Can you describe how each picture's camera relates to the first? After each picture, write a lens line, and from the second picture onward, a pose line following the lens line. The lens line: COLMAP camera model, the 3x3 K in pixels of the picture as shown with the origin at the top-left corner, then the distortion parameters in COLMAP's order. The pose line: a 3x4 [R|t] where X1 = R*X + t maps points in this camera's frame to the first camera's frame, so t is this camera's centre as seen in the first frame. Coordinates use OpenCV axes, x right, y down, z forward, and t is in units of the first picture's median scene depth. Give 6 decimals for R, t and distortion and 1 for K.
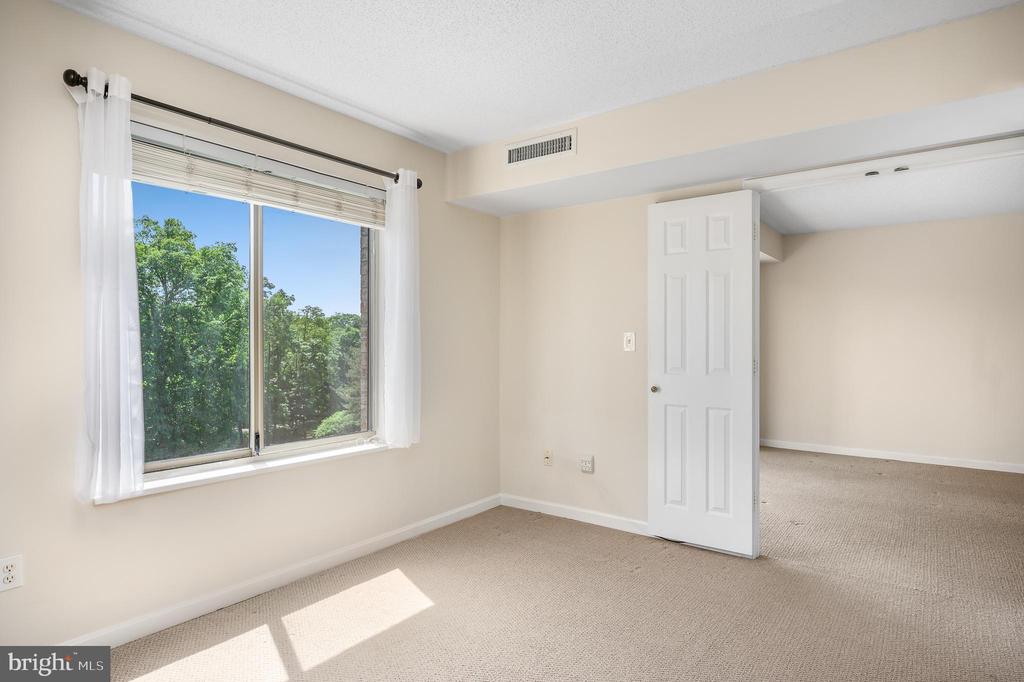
lens RADIAL K [[571.0, 0, 522.9], [0, 571.0, 346.8], [0, 0, 1]] dist [-0.019297, -0.000577]
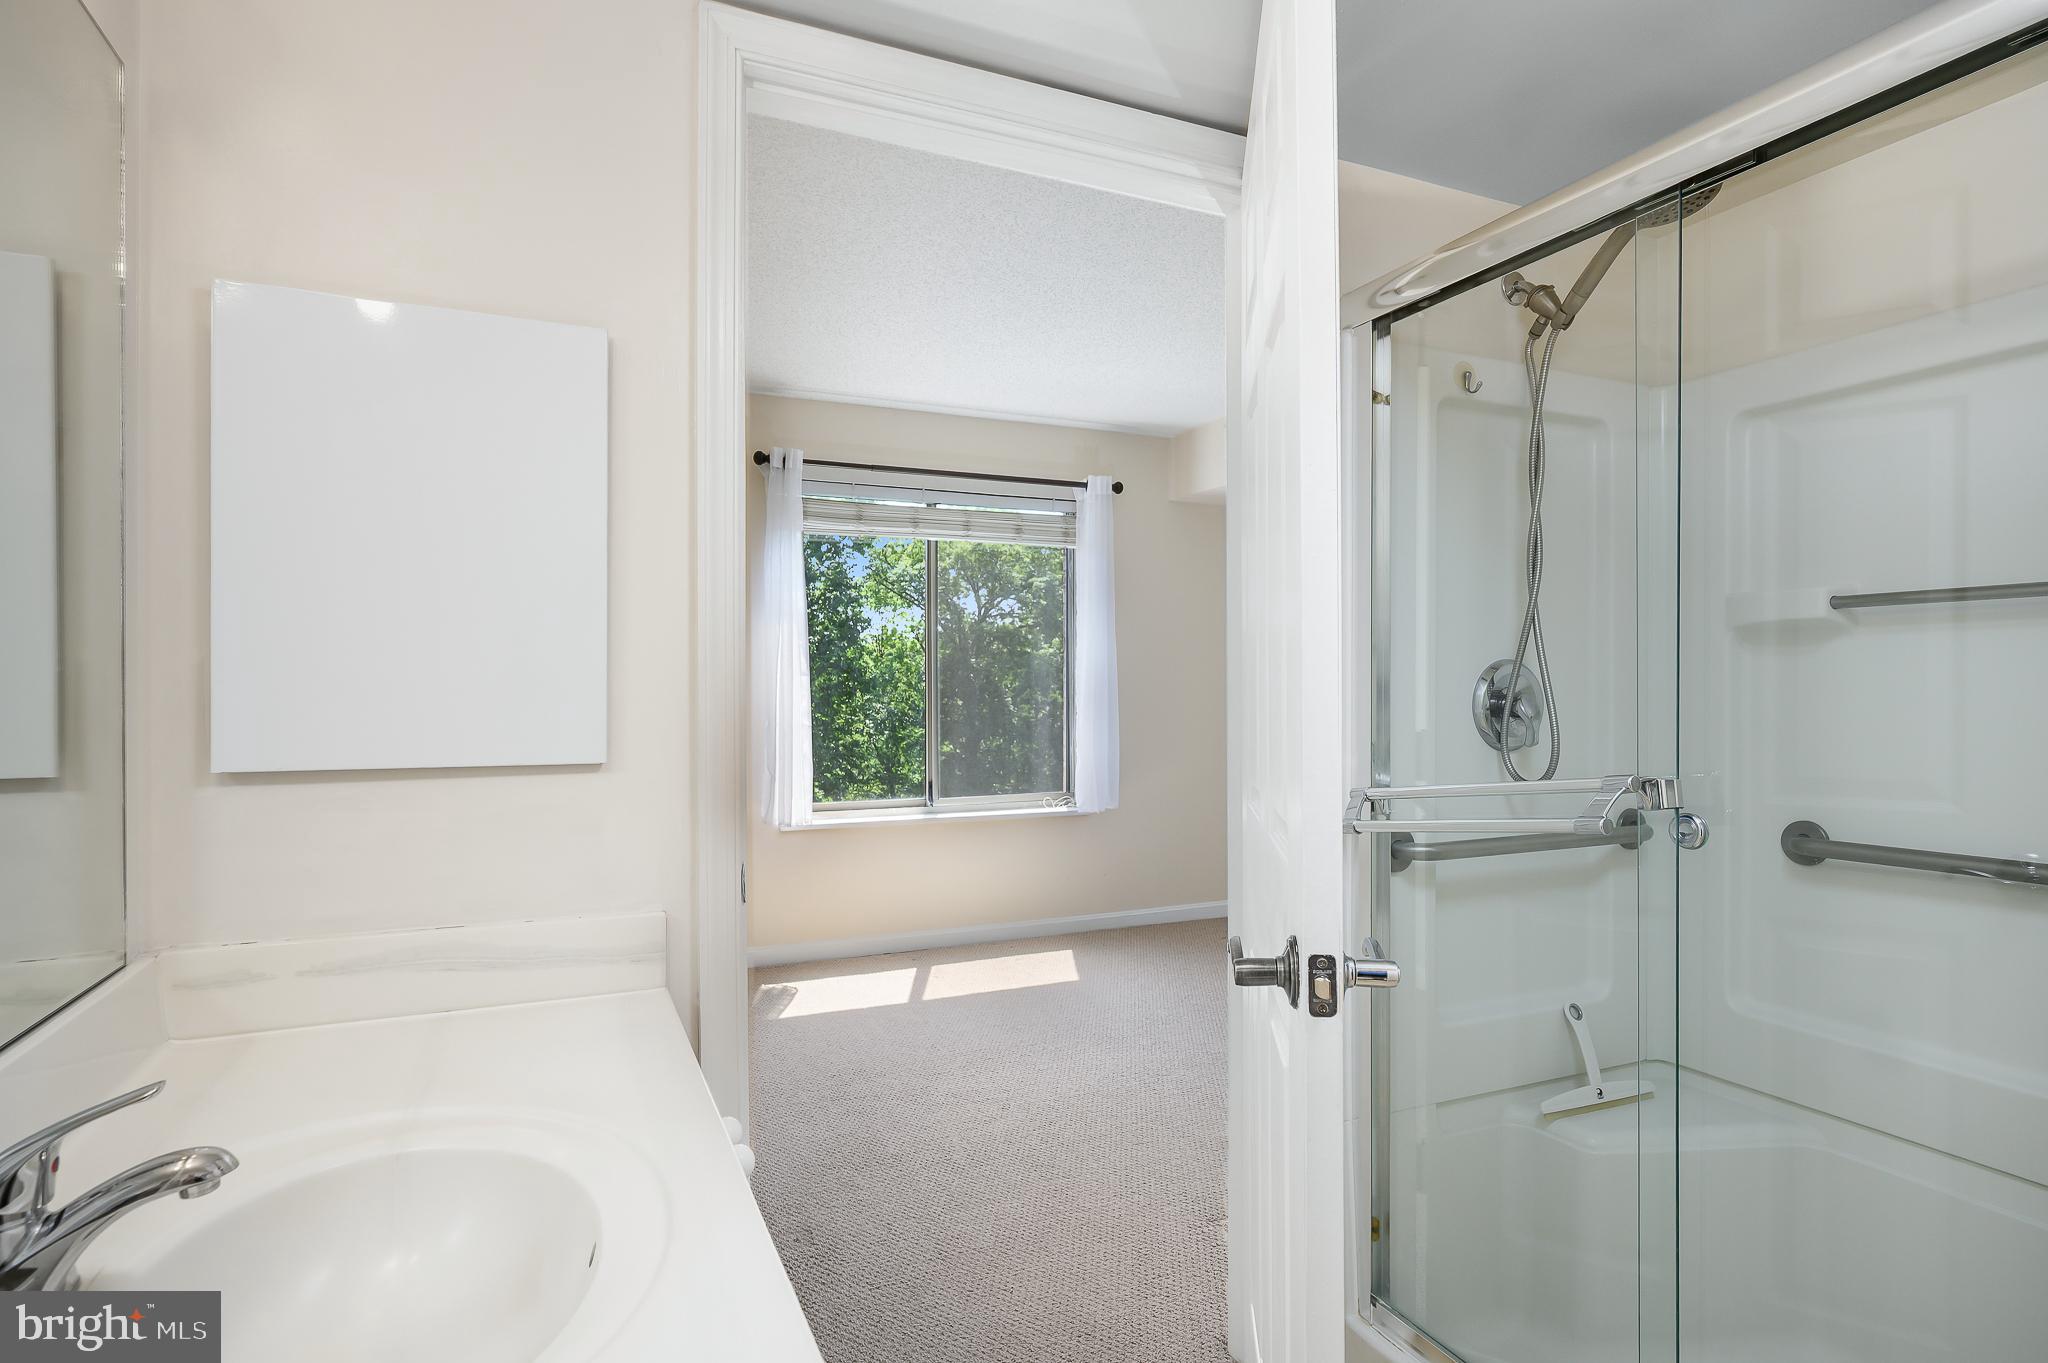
lens RADIAL K [[1080.7, 0, 1007.1], [0, 1080.7, 699.7], [0, 0, 1]] dist [0.002611, 0.000051]
pose [[0.856025, 0.010323, -0.516831, 0.486745], [-0.007562, 0.999944, 0.007448, 0.002897], [0.516879, -0.002467, 0.856055, -0.399486]]
